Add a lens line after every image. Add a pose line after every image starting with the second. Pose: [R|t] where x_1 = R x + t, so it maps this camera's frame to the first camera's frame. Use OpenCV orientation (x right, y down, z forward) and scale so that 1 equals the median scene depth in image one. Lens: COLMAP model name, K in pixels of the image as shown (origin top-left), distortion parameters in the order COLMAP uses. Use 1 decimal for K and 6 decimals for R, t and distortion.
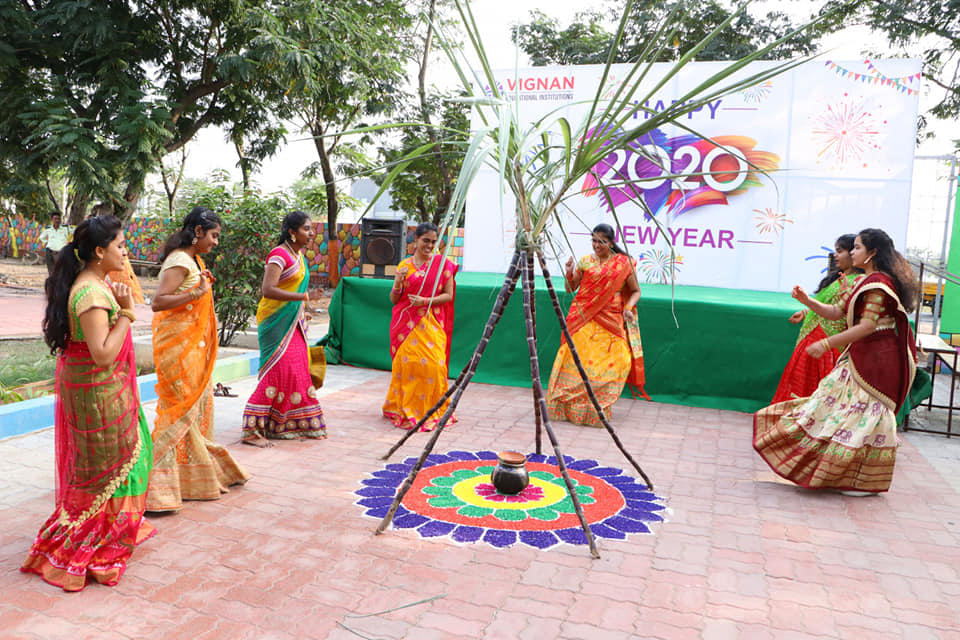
lens RADIAL K [[792.3, 0, 481.9], [0, 792.3, 333.3], [0, 0, 1]] dist [-0.184112, 0.150091]
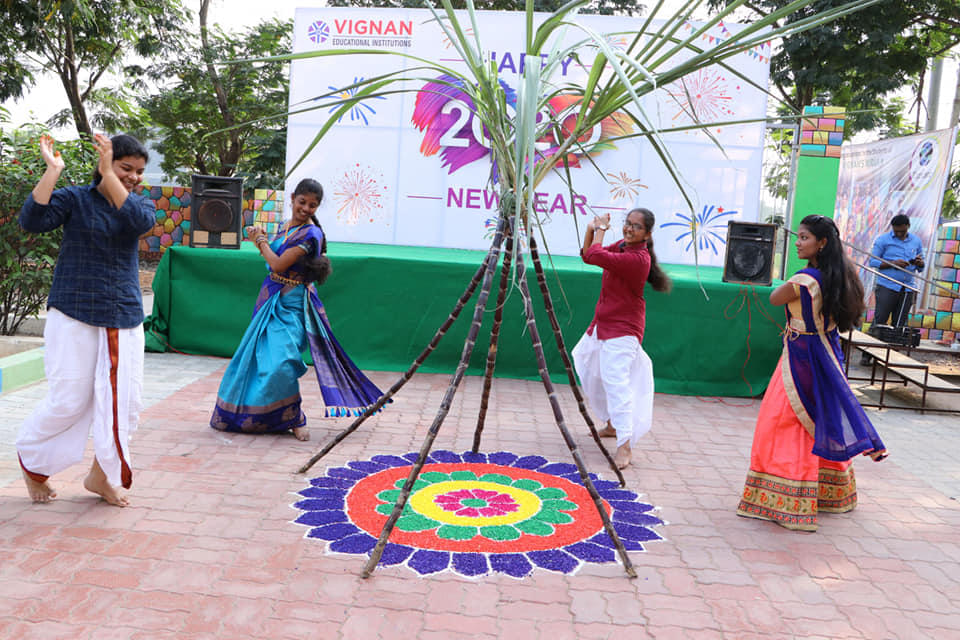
lens RADIAL K [[837.7, 0, 500.4], [0, 837.7, 336.9], [0, 0, 1]] dist [-0.177676, 0.195003]
pose [[0.954632, -0.029681, 0.296304, -0.082769], [0.018001, 0.998952, 0.042070, -0.005293], [-0.297243, -0.034828, 0.954167, 0.062177]]
